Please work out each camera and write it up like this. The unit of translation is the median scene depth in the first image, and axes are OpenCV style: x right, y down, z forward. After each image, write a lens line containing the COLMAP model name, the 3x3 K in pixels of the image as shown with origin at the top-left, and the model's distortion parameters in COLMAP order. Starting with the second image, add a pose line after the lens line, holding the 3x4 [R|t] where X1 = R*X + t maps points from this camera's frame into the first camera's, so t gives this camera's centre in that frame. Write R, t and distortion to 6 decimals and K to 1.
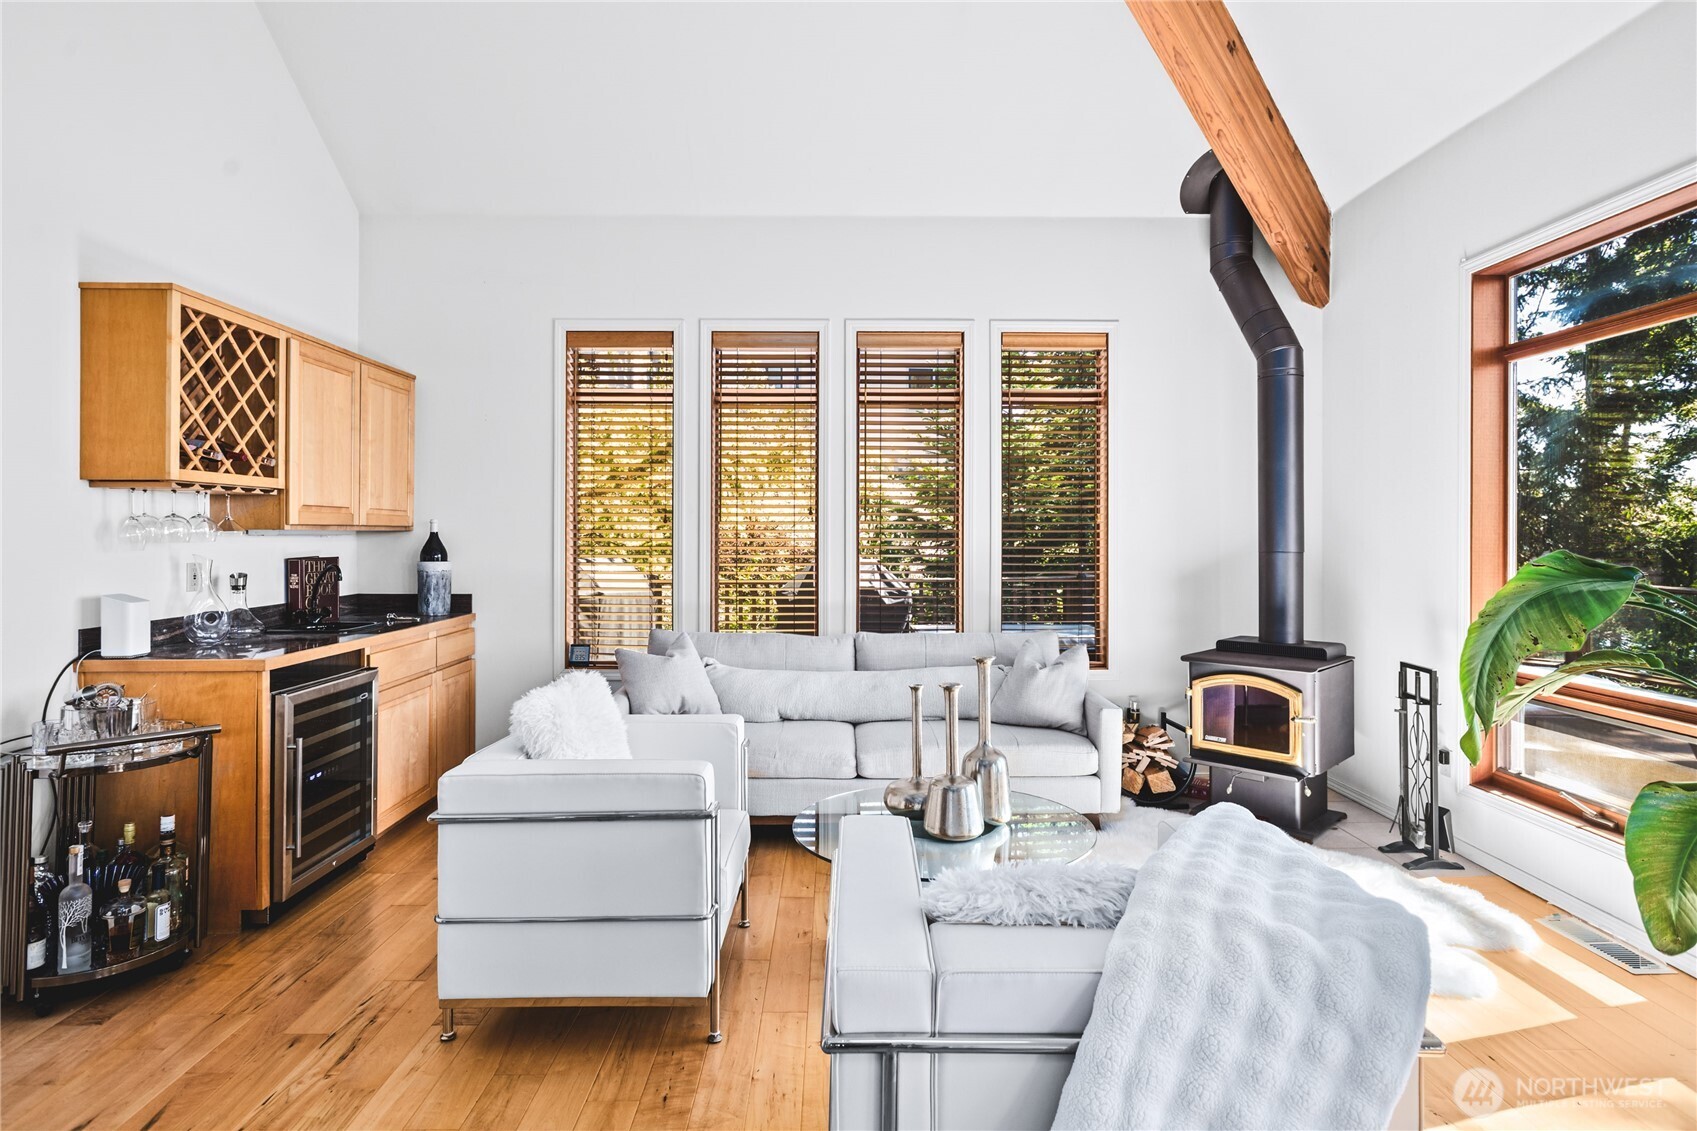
lens RADIAL K [[882.0, 0, 850.3], [0, 882.0, 534.7], [0, 0, 1]] dist [-0.002365, -0.000183]
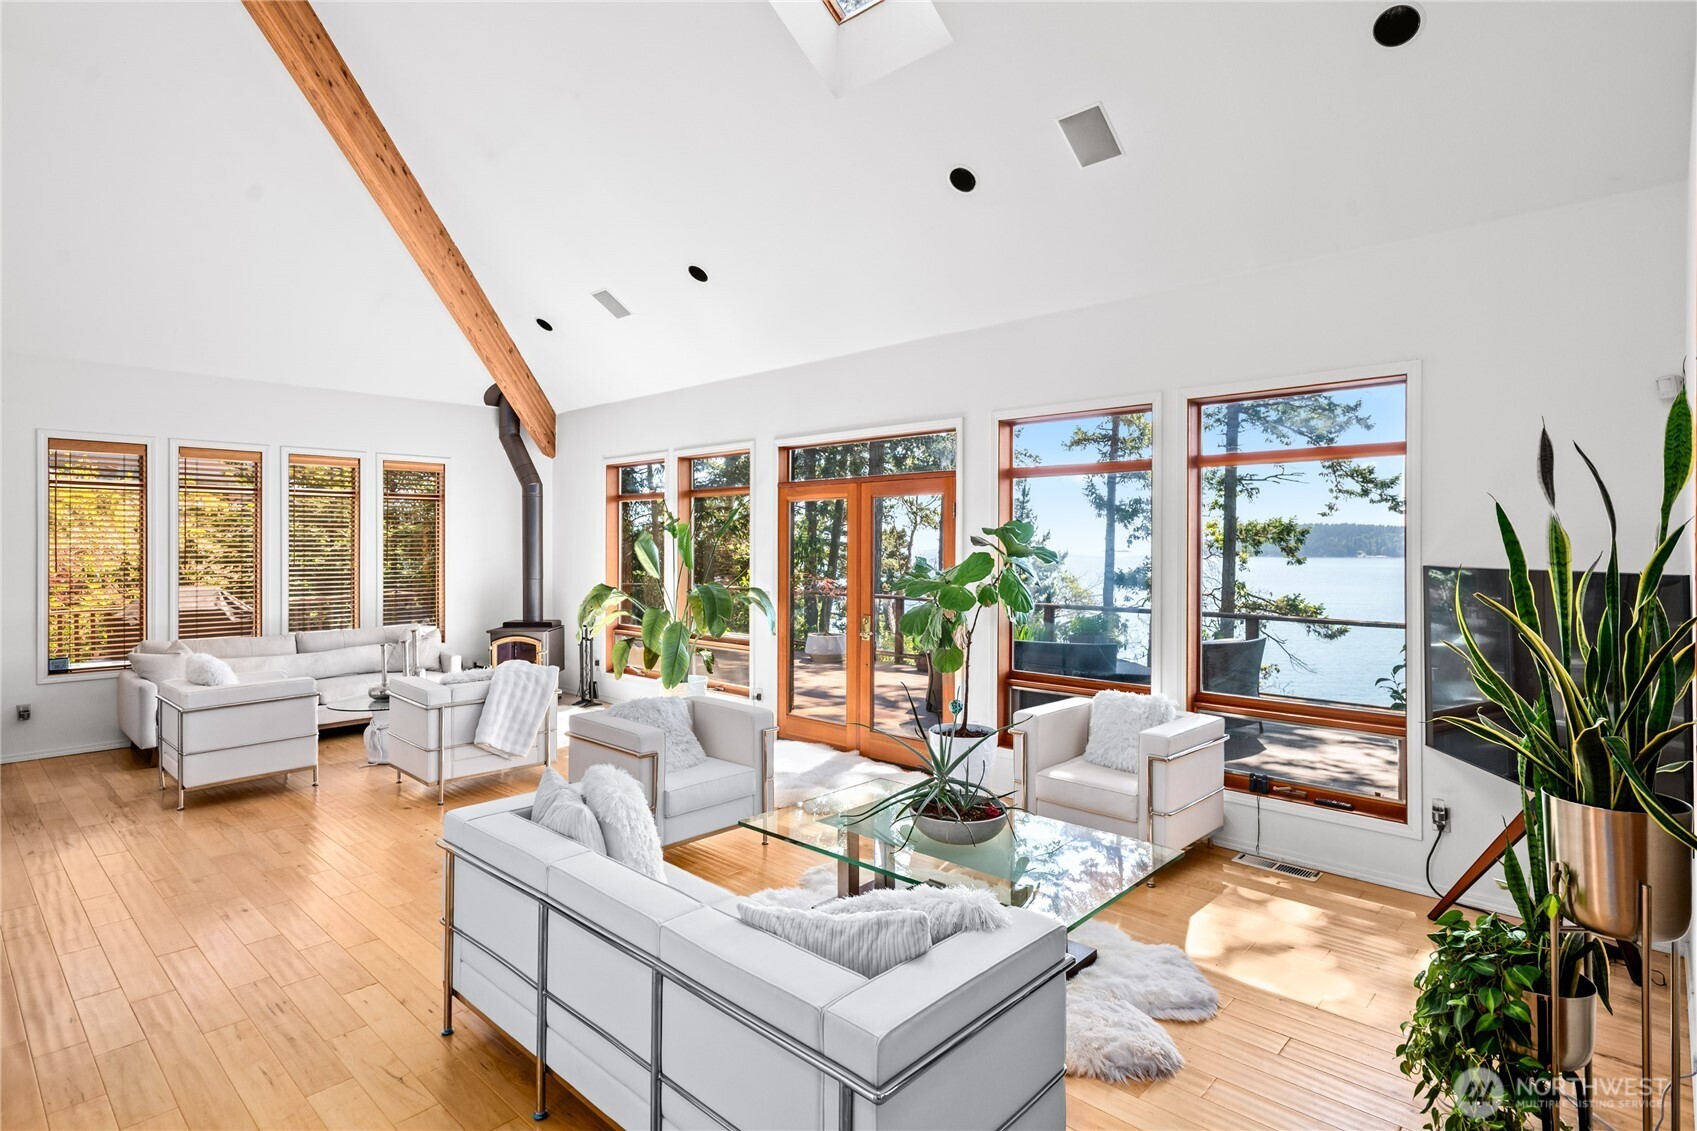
lens RADIAL K [[882.0, 0, 850.3], [0, 882.0, 534.7], [0, 0, 1]] dist [-0.002365, -0.000183]
pose [[0.702213, 0.003645, 0.711957, -0.581557], [0.002959, 0.999963, -0.008038, -0.080021], [-0.711961, 0.007751, 0.702177, -1.238566]]
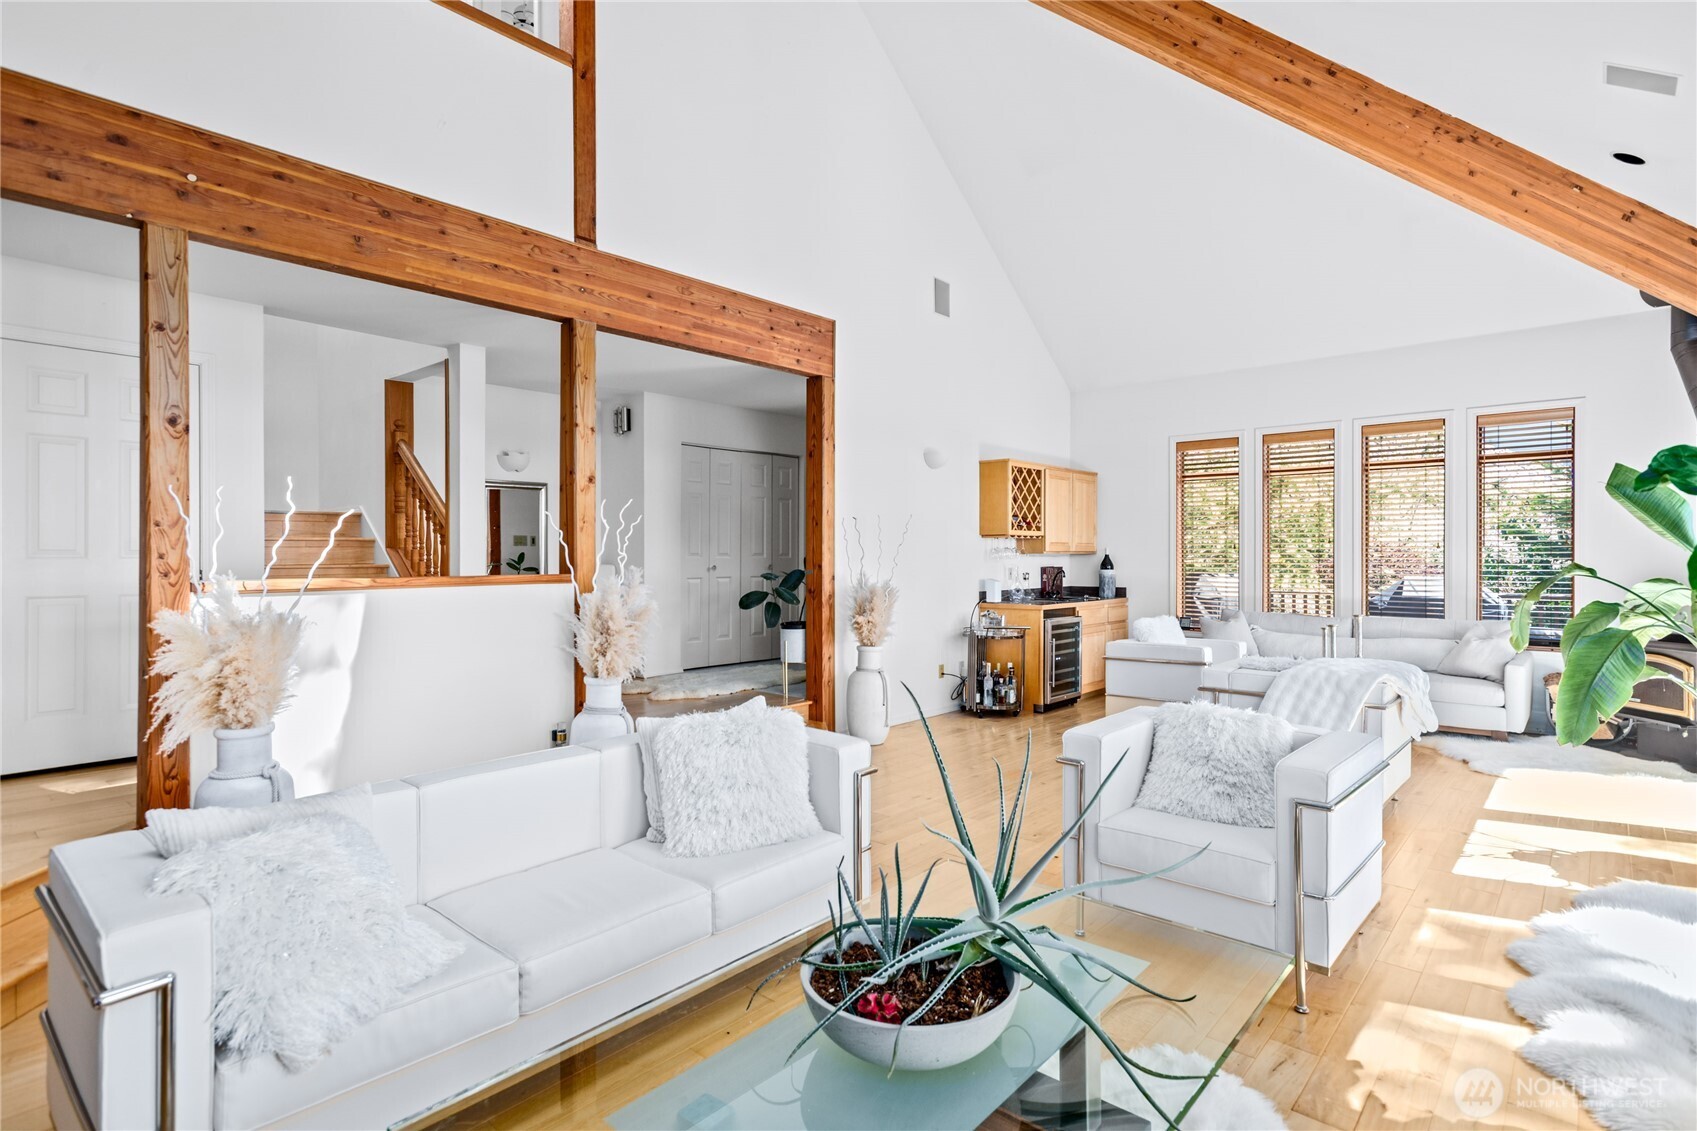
lens RADIAL K [[863.7, 0, 854.4], [0, 863.7, 553.0], [0, 0, 1]] dist [0.003318, 0.001142]
pose [[0.741780, -0.006381, -0.670613, 0.485870], [0.002857, 0.999976, -0.006355, 0.005455], [0.670638, 0.002798, 0.741780, -0.973405]]
